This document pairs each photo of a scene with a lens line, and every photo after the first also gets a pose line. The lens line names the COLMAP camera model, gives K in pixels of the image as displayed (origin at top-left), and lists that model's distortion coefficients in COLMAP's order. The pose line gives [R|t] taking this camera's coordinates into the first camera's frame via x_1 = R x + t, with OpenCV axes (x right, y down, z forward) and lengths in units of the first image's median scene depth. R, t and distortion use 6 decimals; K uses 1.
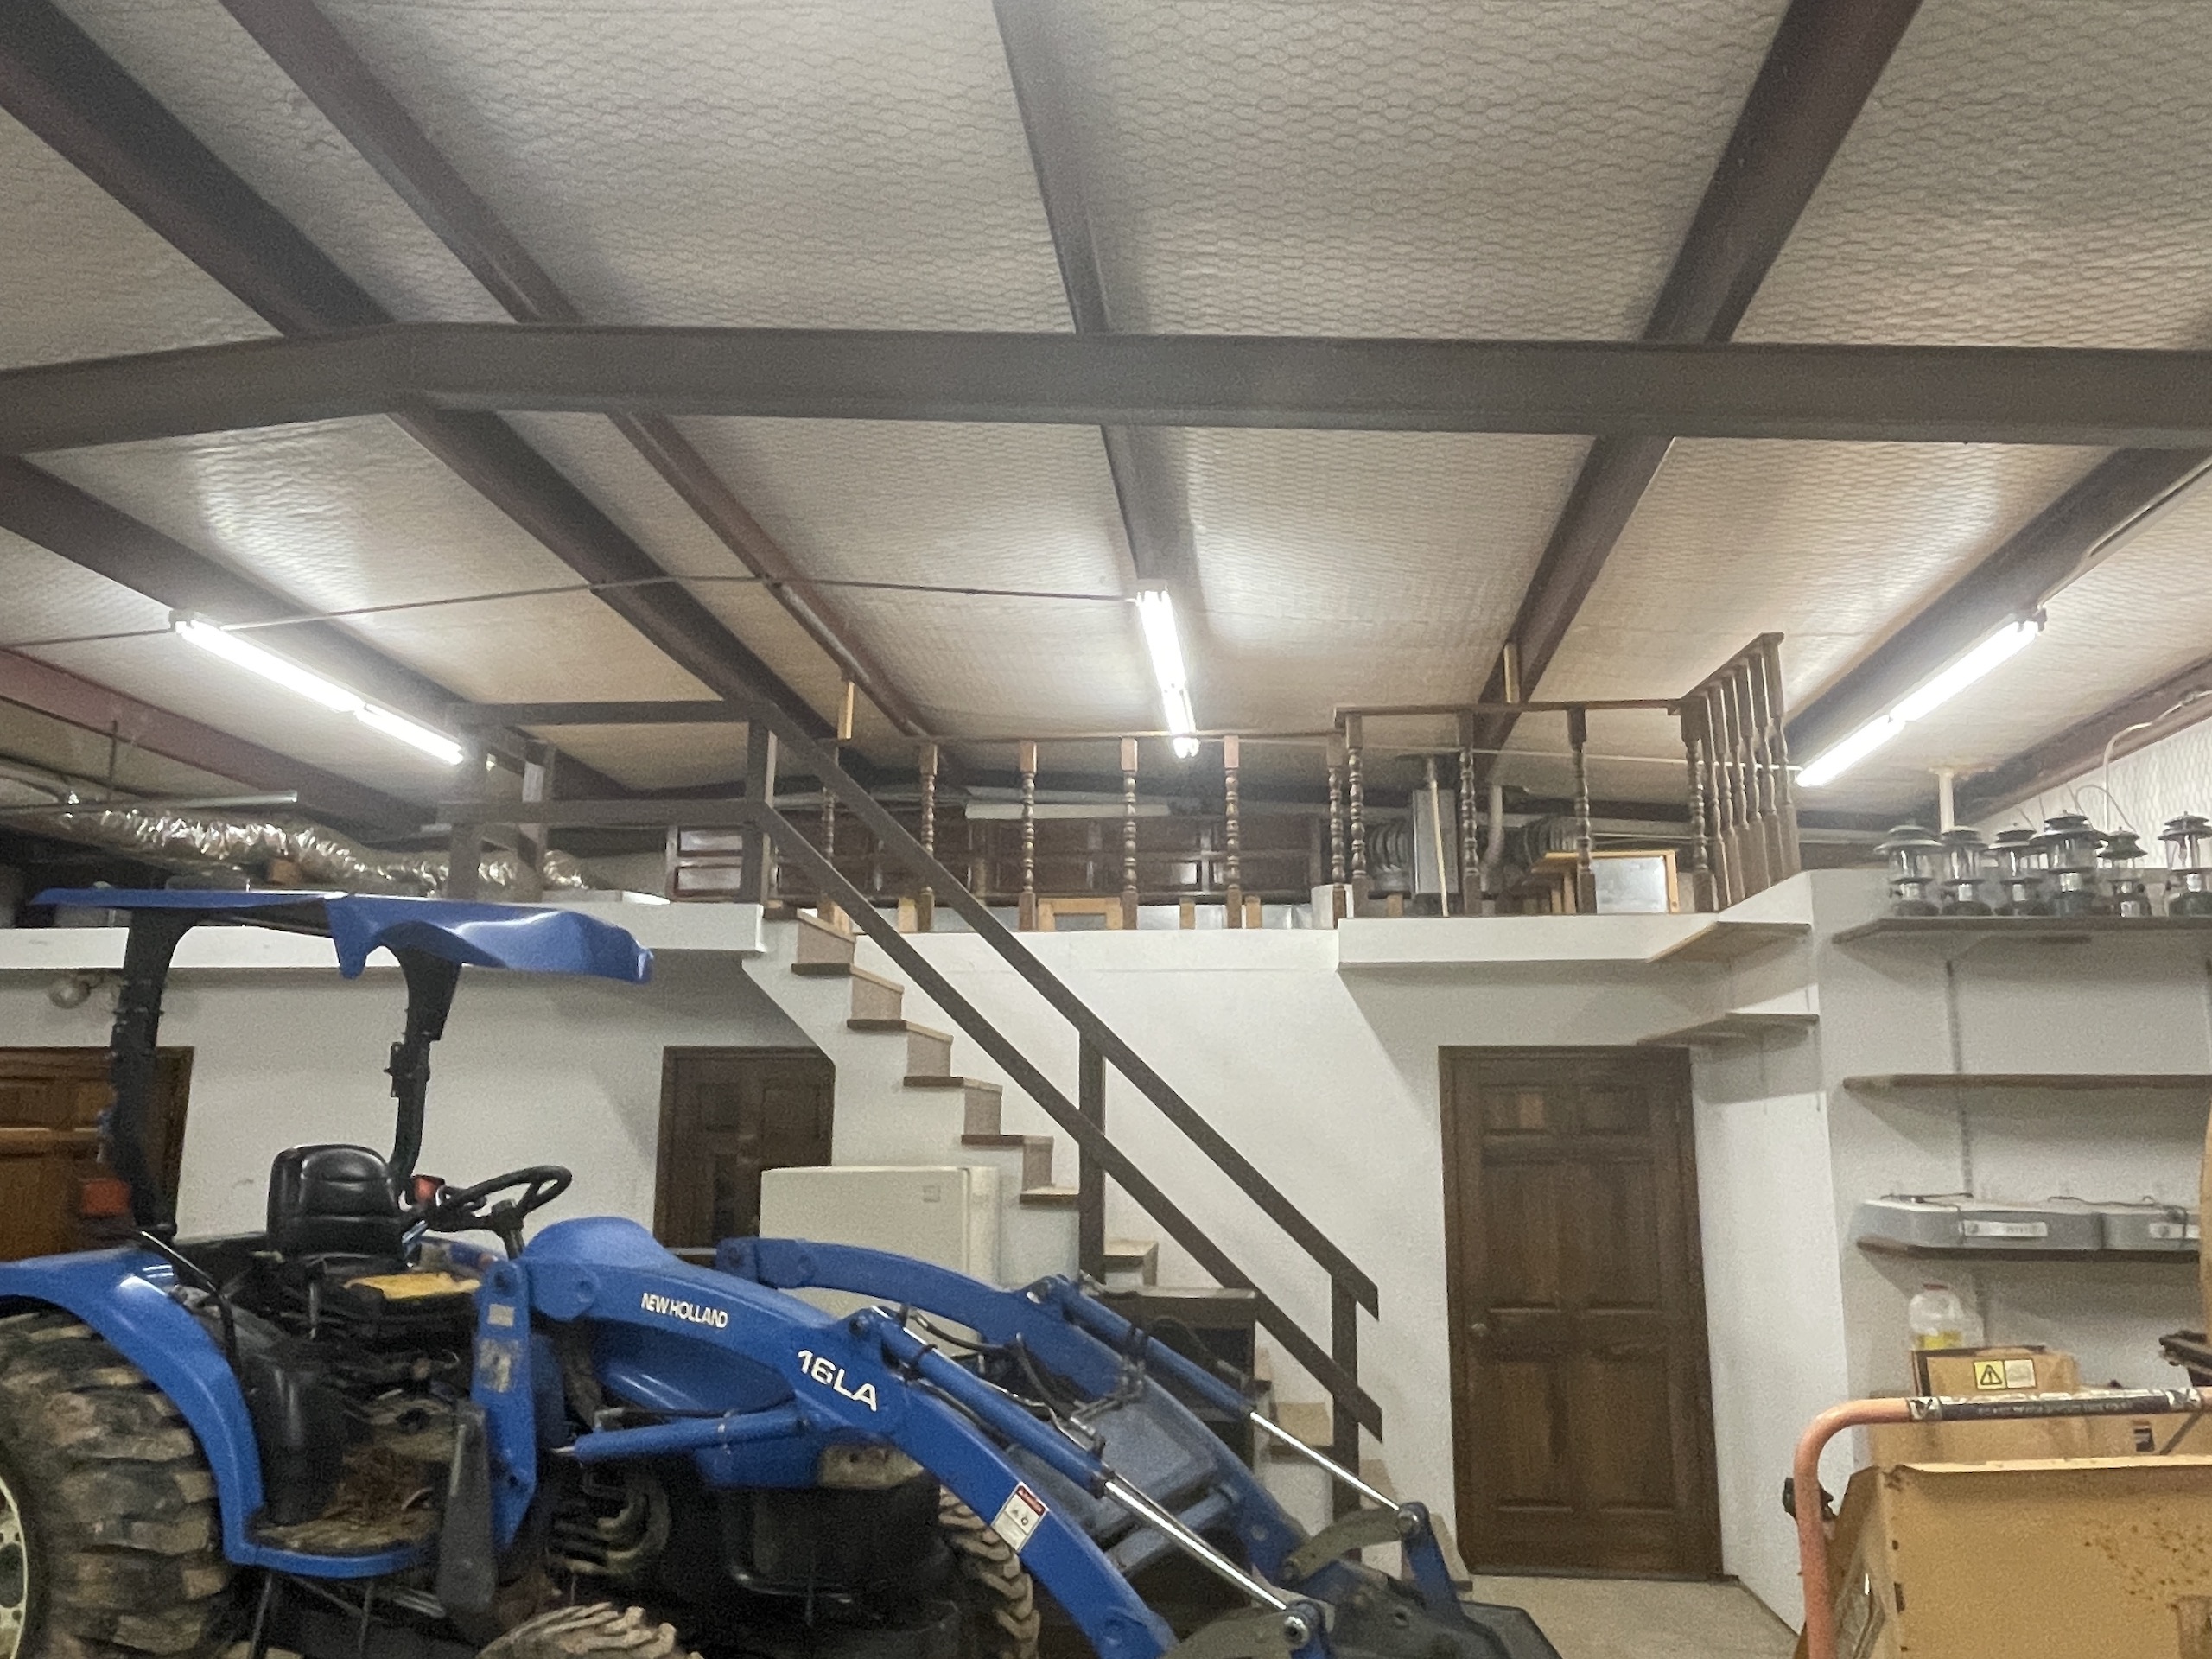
lens RADIAL K [[1583.8, 0, 1106.0], [0, 1583.8, 829.5], [0, 0, 1]] dist [0.001683, -0.000202]
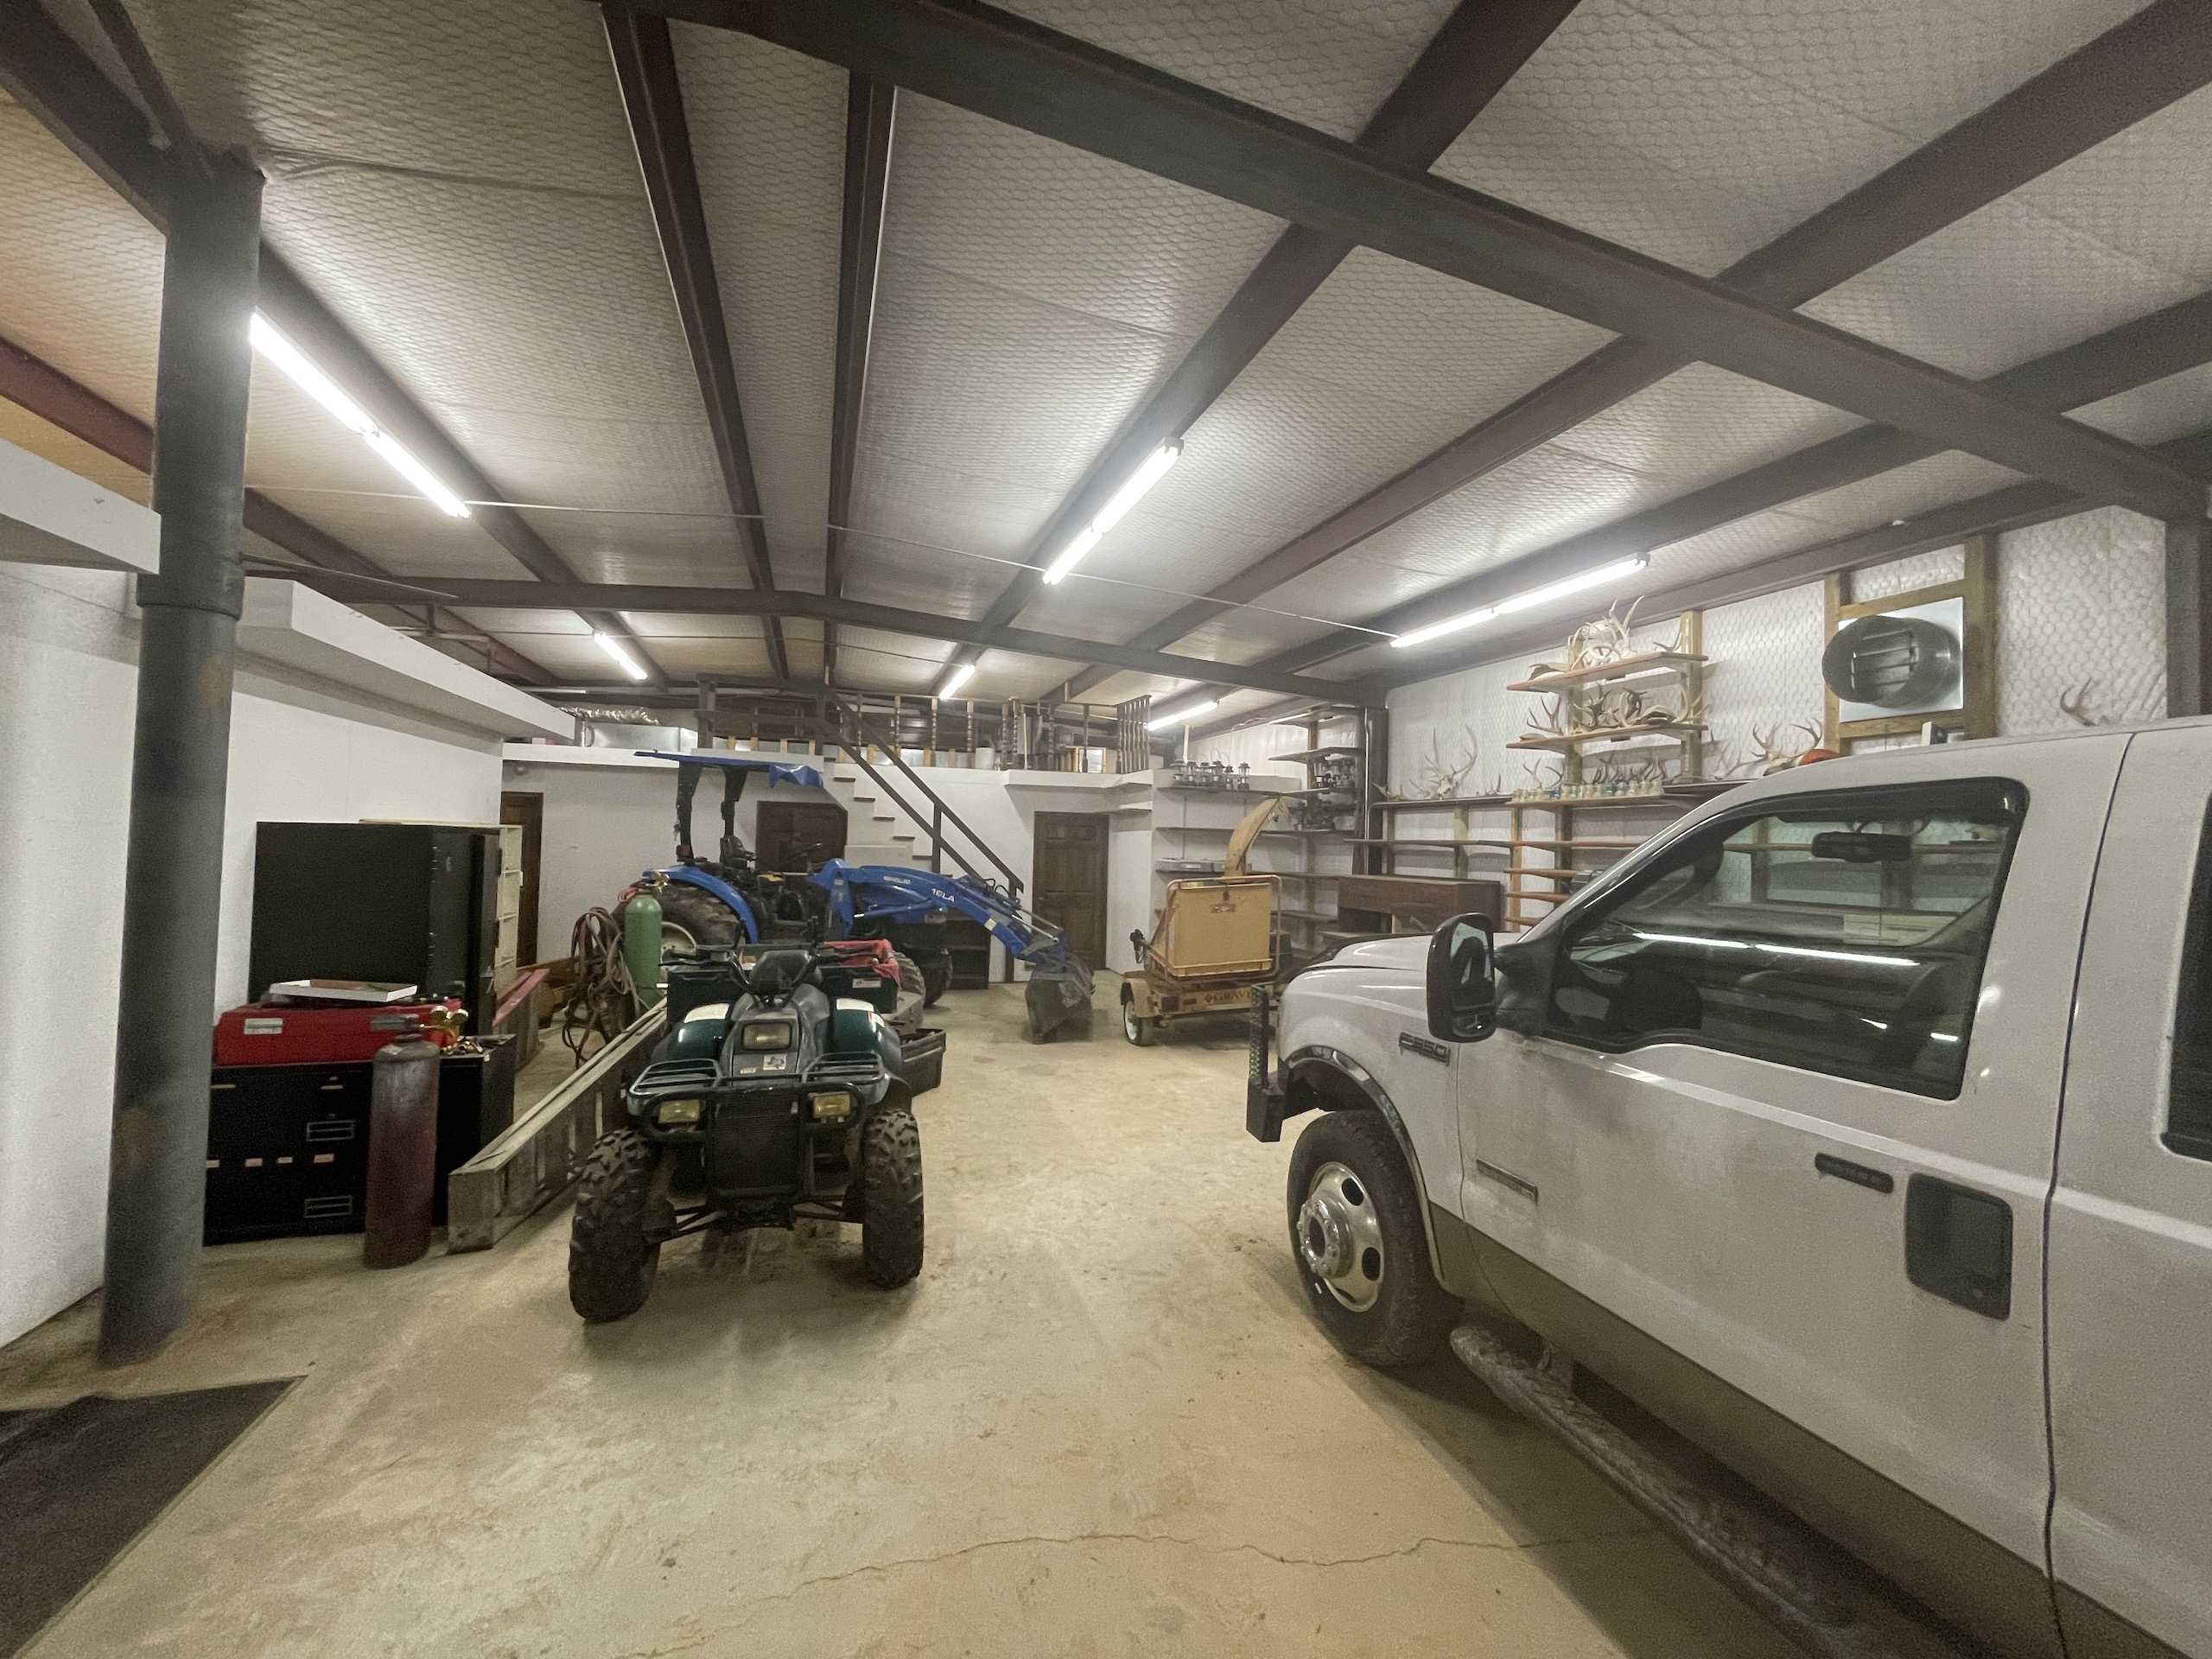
lens RADIAL K [[906.6, 0, 1106.7], [0, 906.6, 818.6], [0, 0, 1]] dist [0.012640, 0.000059]
pose [[0.913092, 0.031465, 0.406539, -0.426490], [-0.100501, 0.983626, 0.149597, -0.142319], [-0.395175, -0.177453, 0.901303, -0.728539]]
